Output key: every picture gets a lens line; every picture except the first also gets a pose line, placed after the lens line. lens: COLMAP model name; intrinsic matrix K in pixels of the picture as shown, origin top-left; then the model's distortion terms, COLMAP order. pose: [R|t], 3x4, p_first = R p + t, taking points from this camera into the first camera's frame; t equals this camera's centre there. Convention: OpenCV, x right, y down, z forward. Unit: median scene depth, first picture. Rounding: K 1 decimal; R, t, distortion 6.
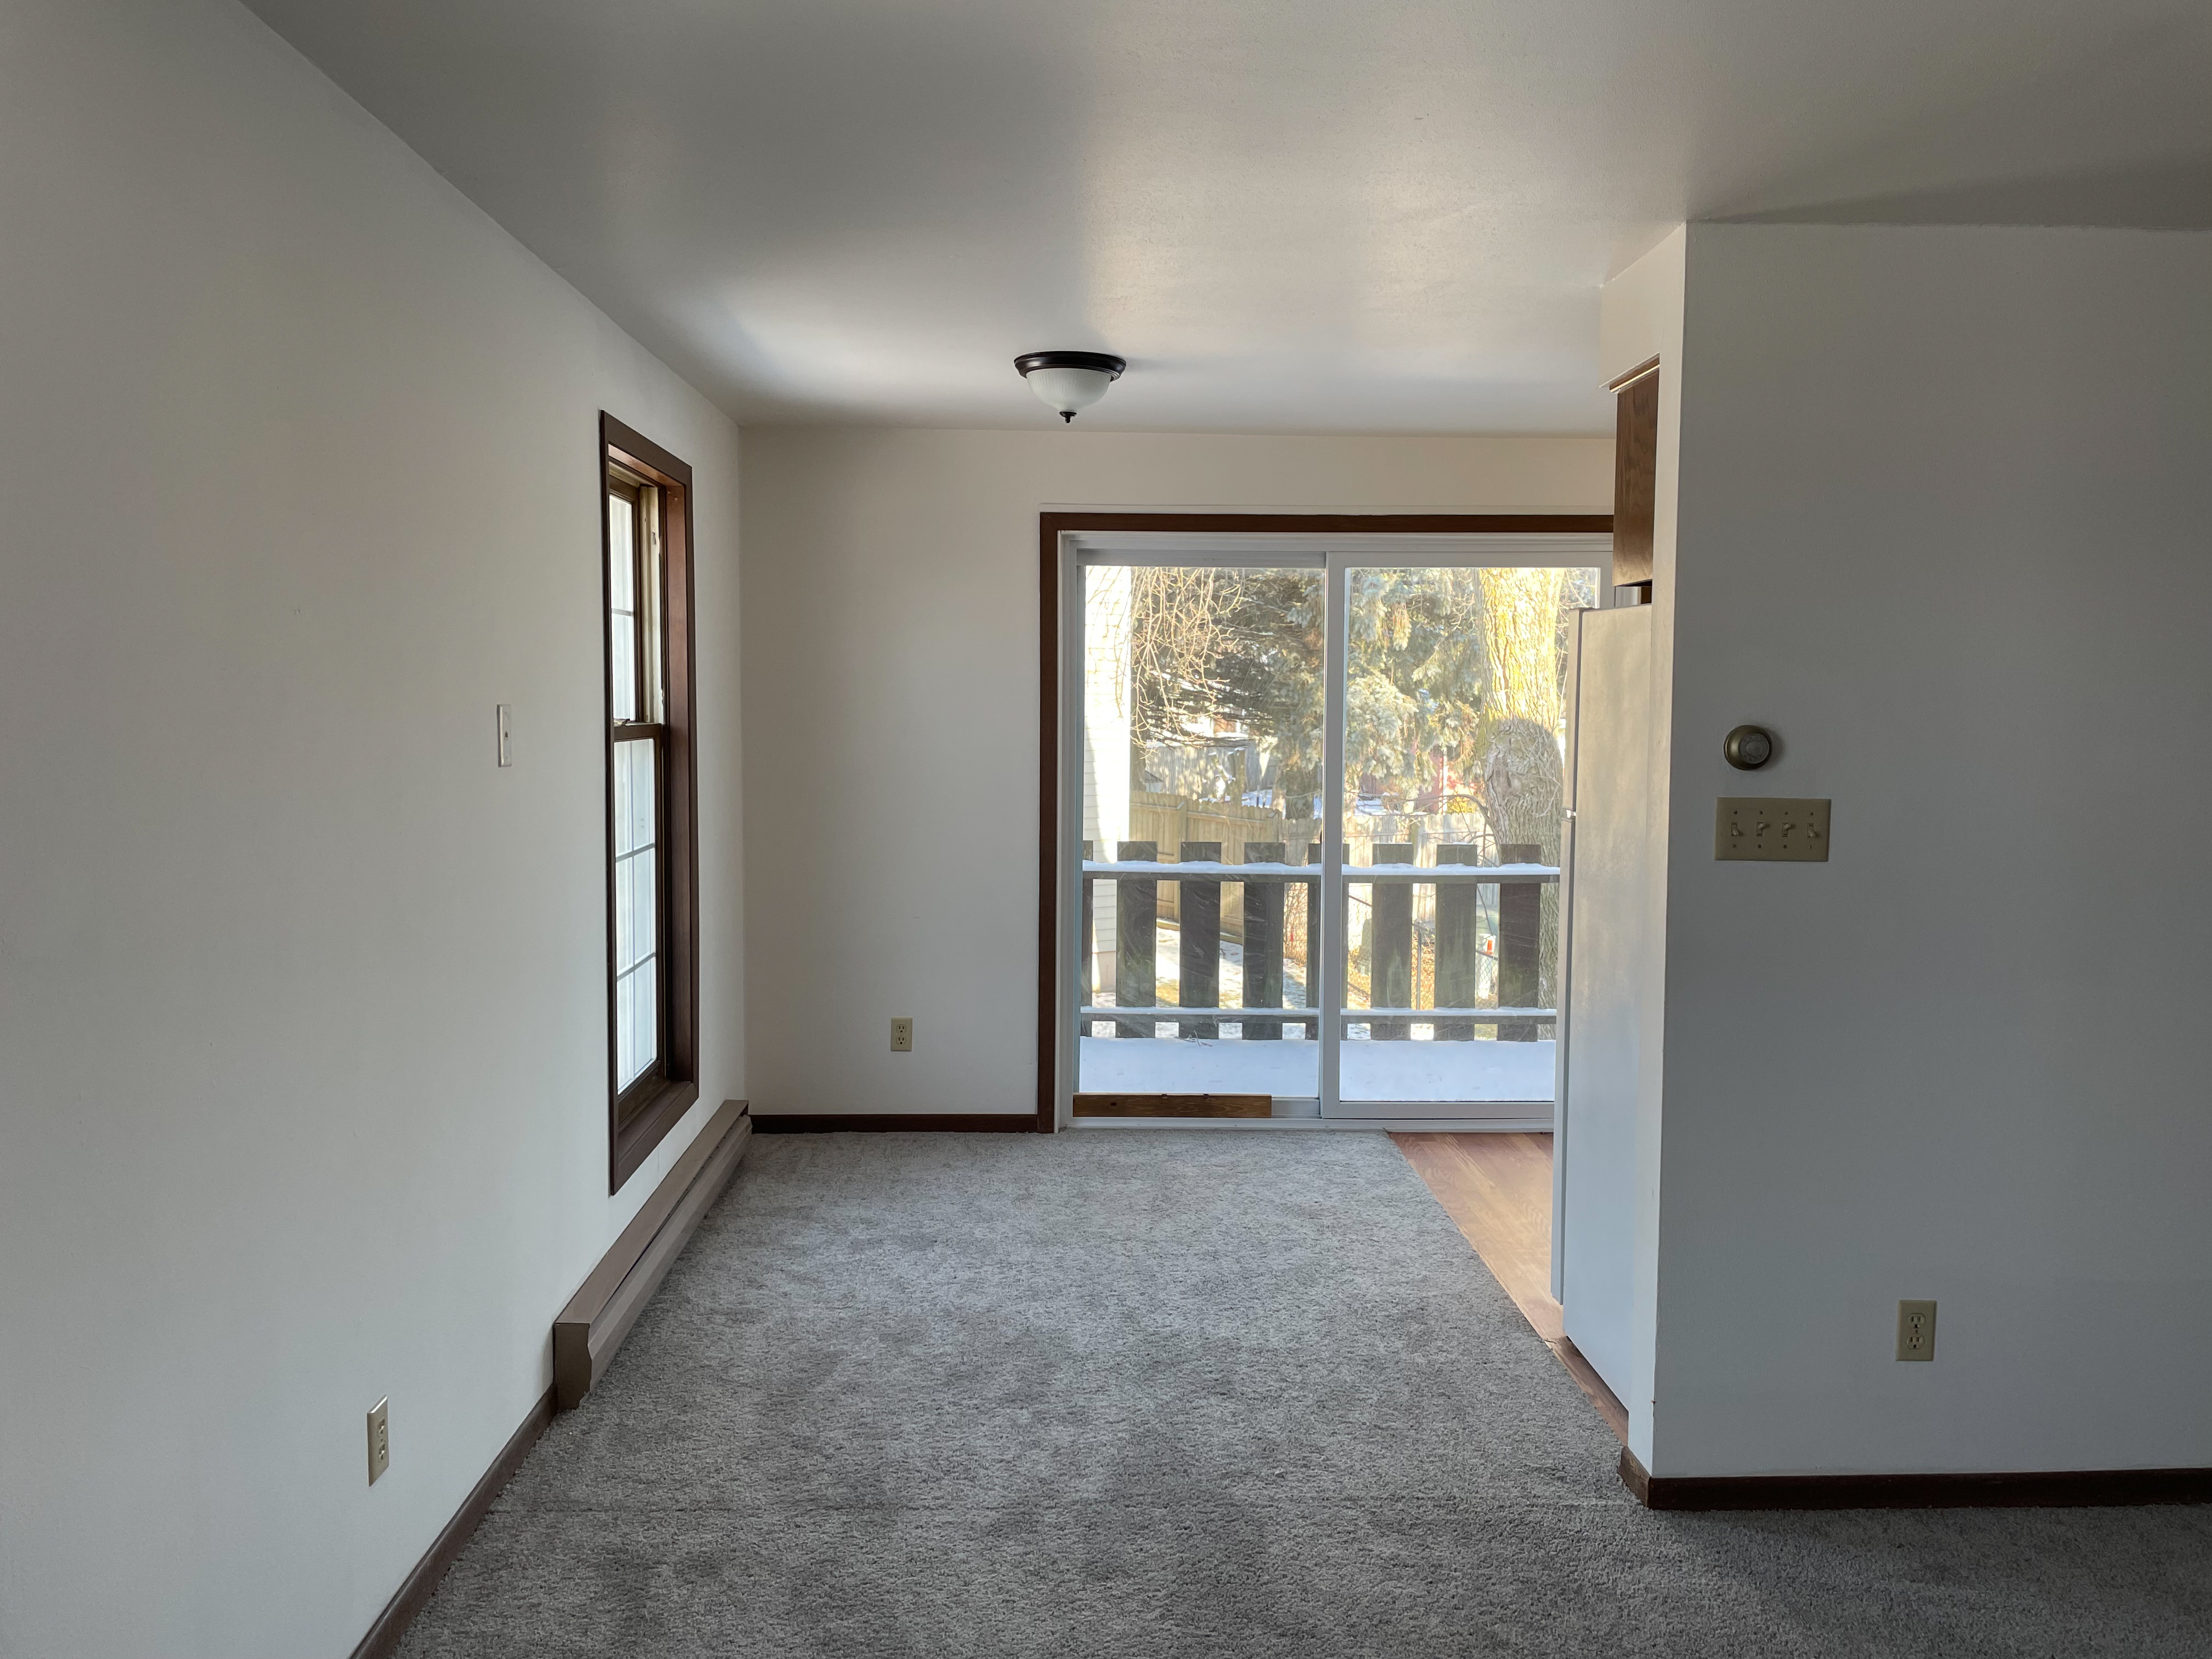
lens RADIAL K [[1653.4, 0, 1114.4], [0, 1653.4, 805.7], [0, 0, 1]] dist [0.064782, -0.078786]
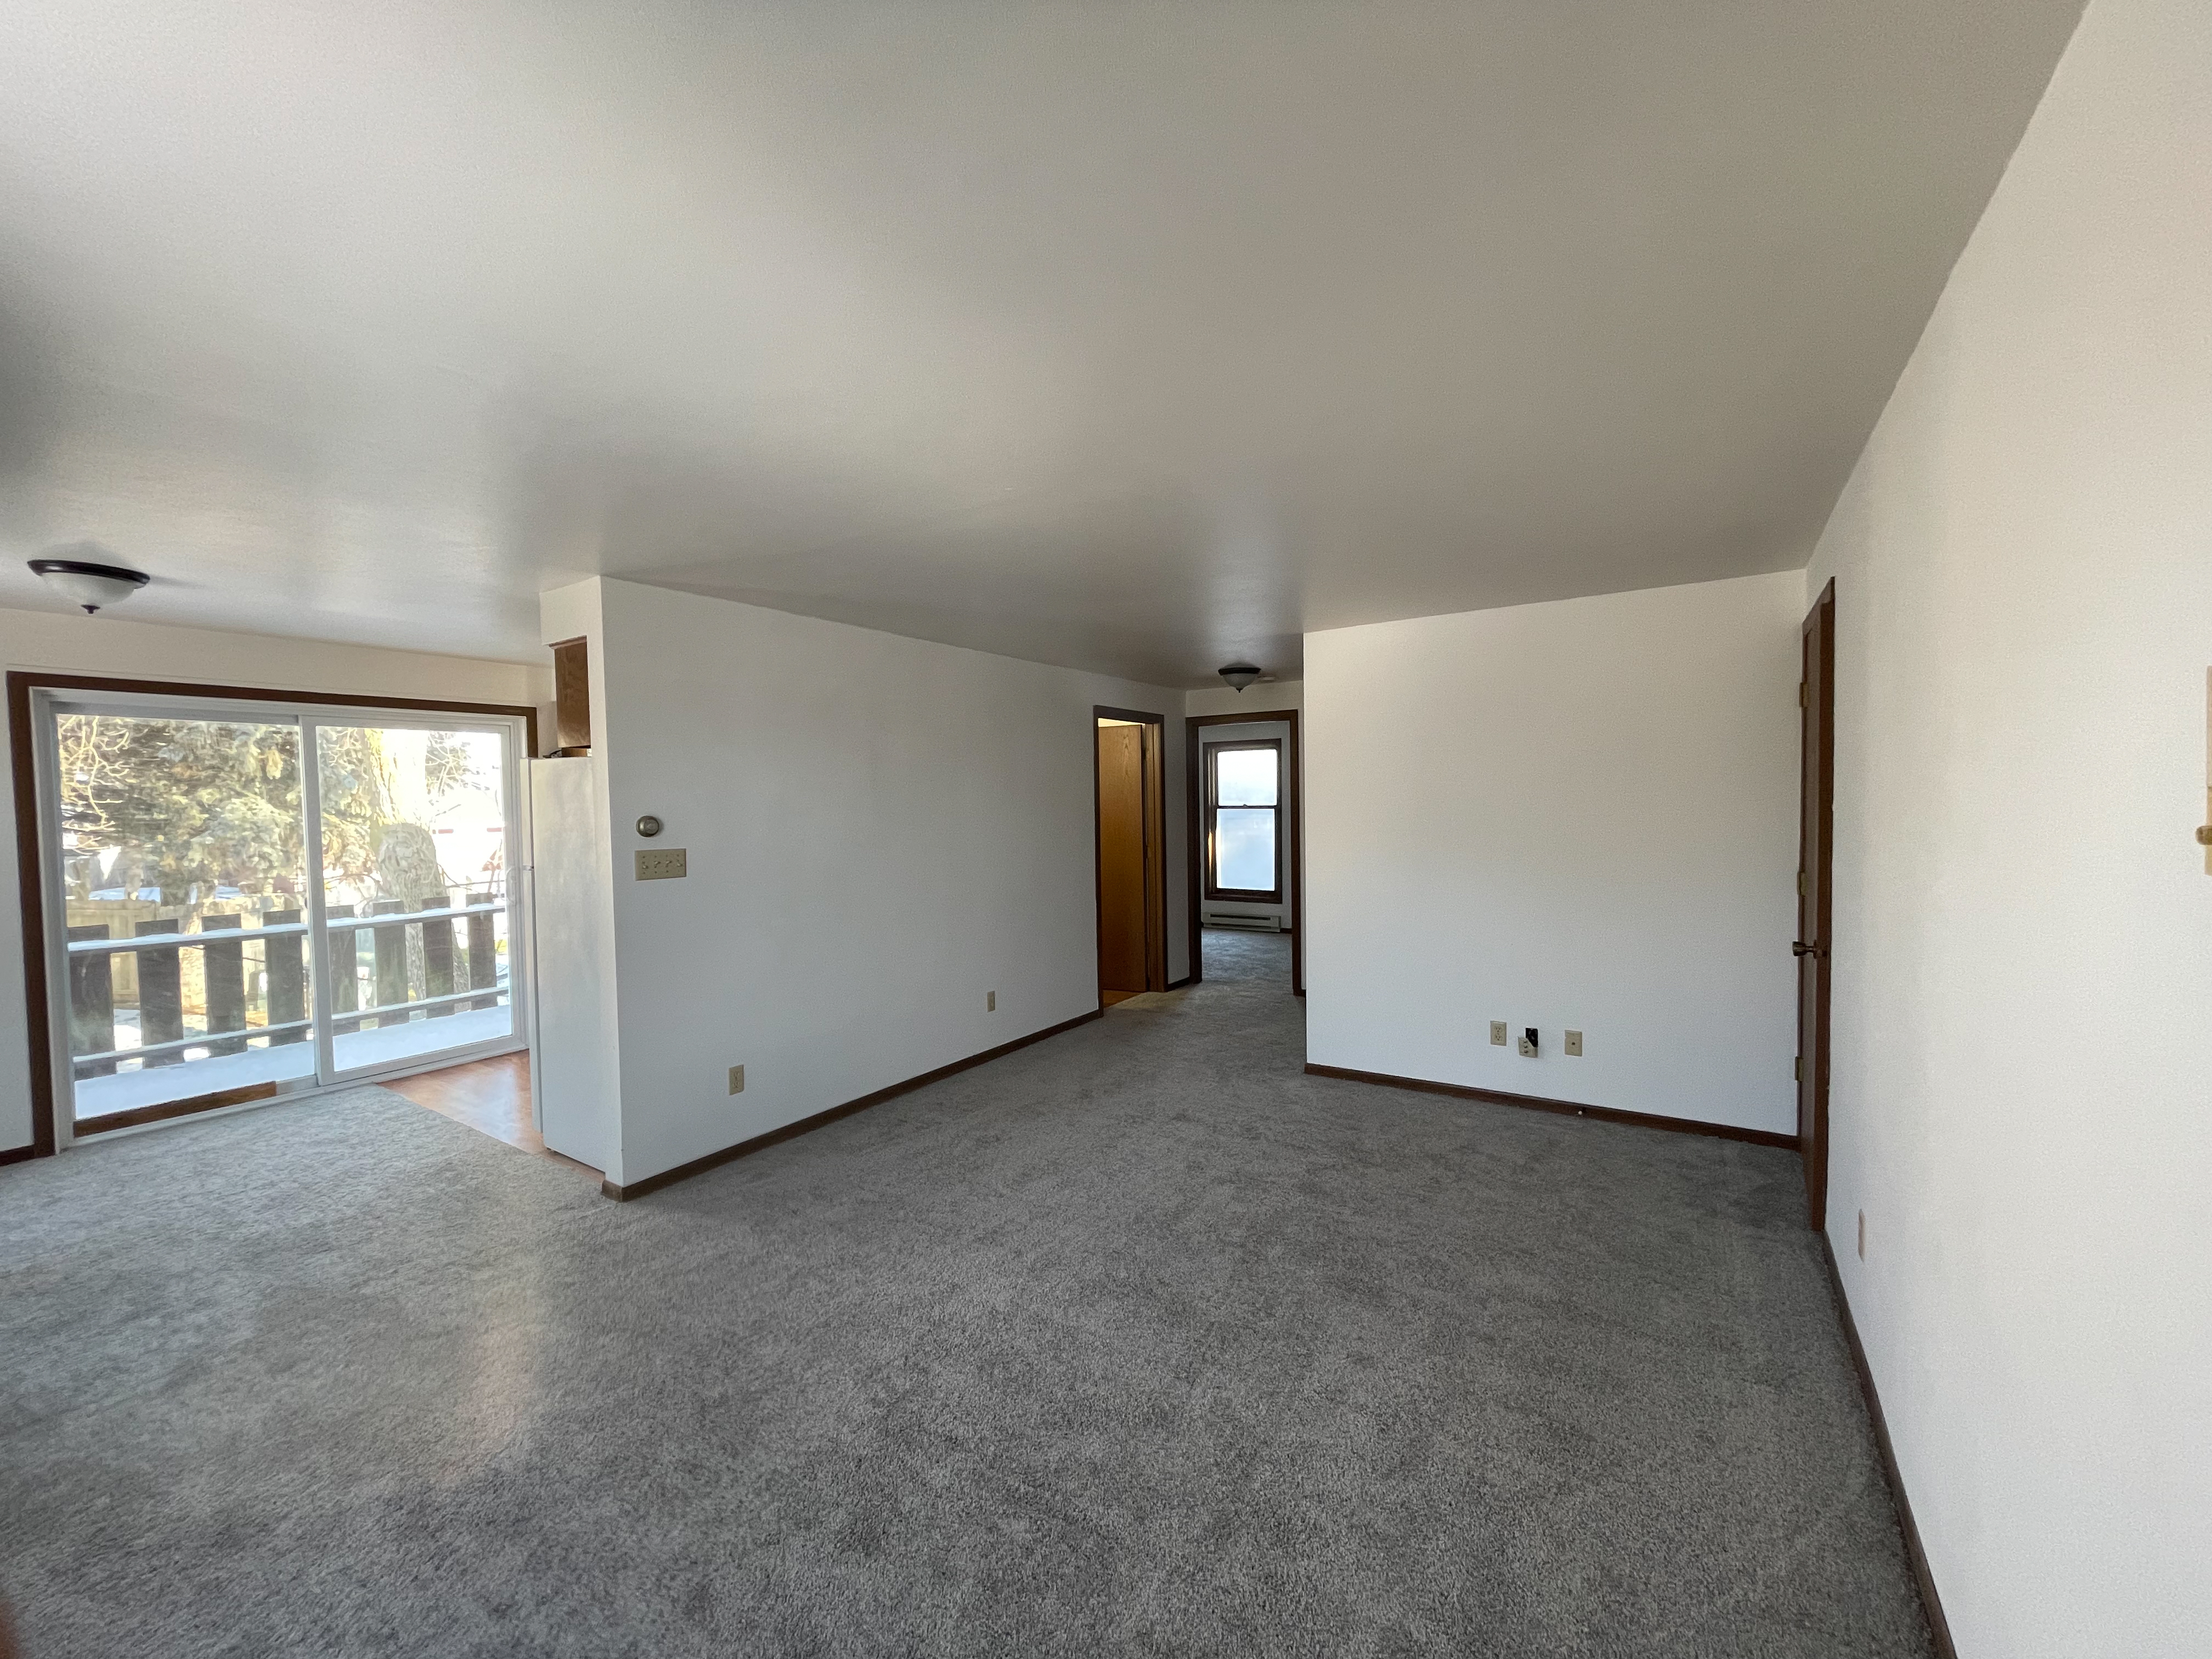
lens RADIAL K [[888.2, 0, 1097.0], [0, 888.2, 829.1], [0, 0, 1]] dist [-0.000366, -0.000894]
pose [[0.586207, -0.043191, 0.809009, -0.140619], [0.073935, 0.997263, -0.000331, 0.008003], [-0.806781, 0.060008, 0.587796, -0.089229]]
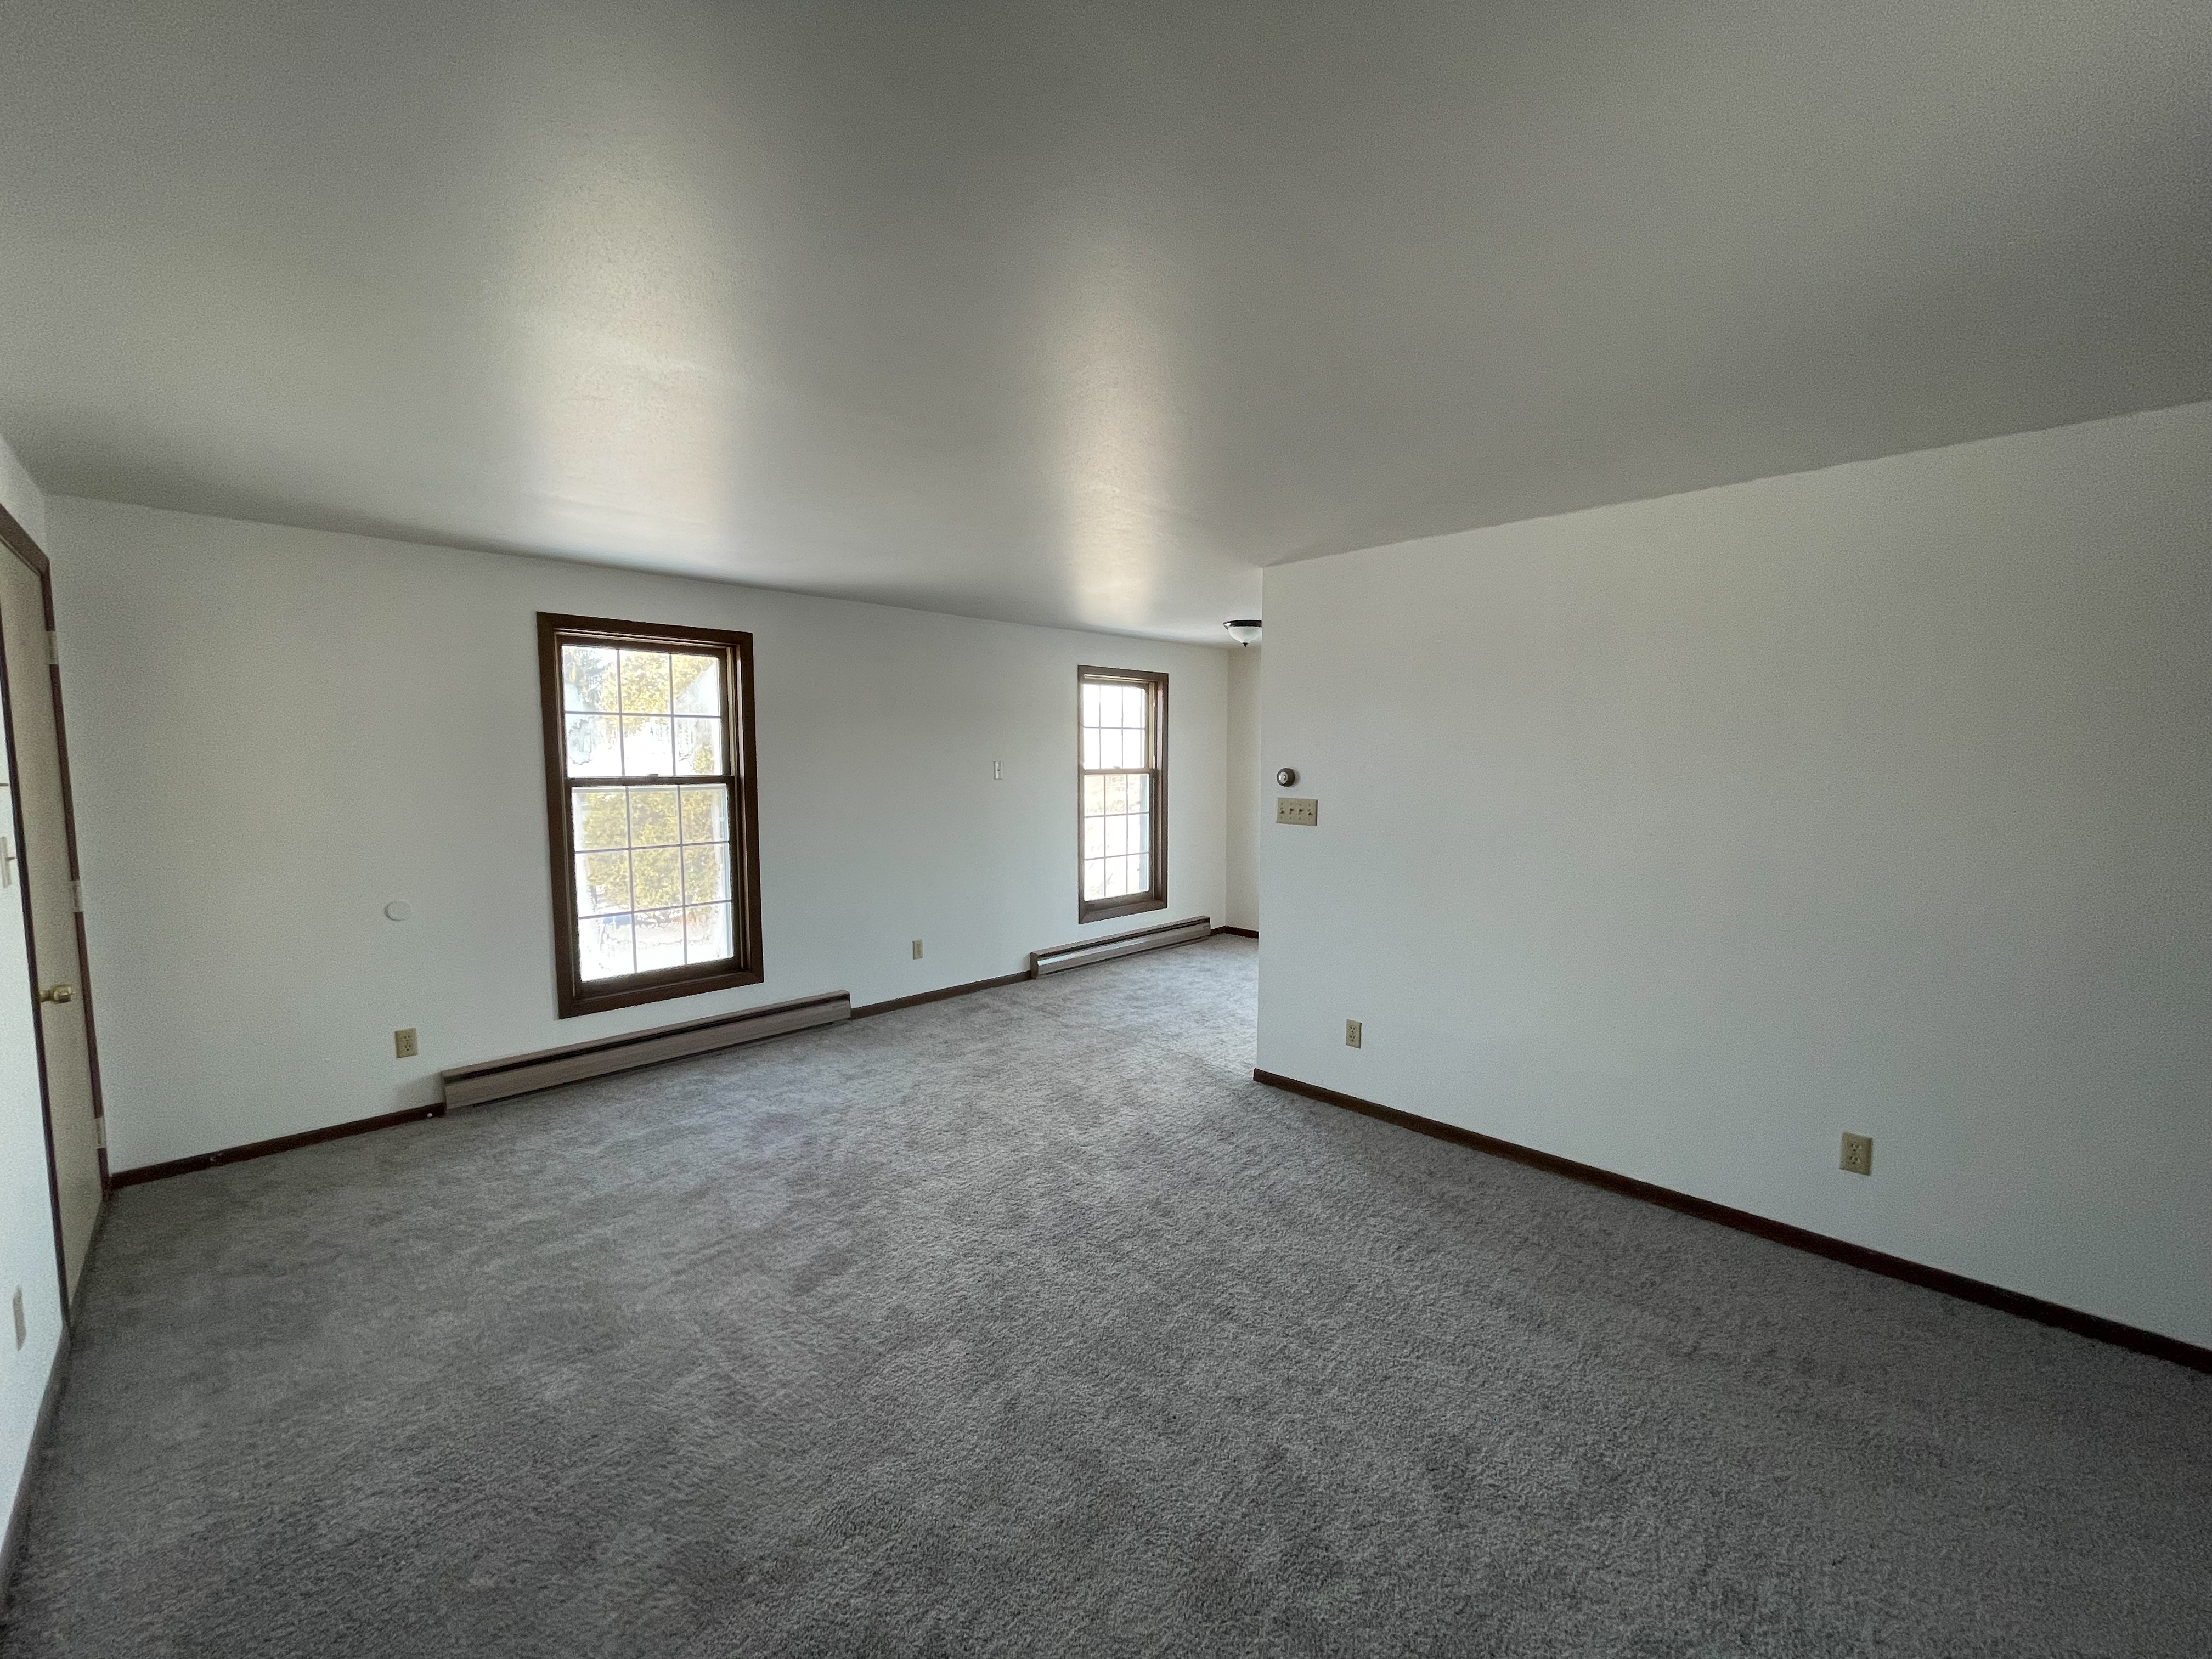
lens RADIAL K [[888.2, 0, 1106.1], [0, 888.2, 830.2], [0, 0, 1]] dist [-0.000366, -0.000894]
pose [[0.678260, 0.053615, -0.732863, 0.813707], [-0.042159, 0.998531, 0.034034, 0.006821], [0.733611, 0.007813, 0.679525, -0.052938]]
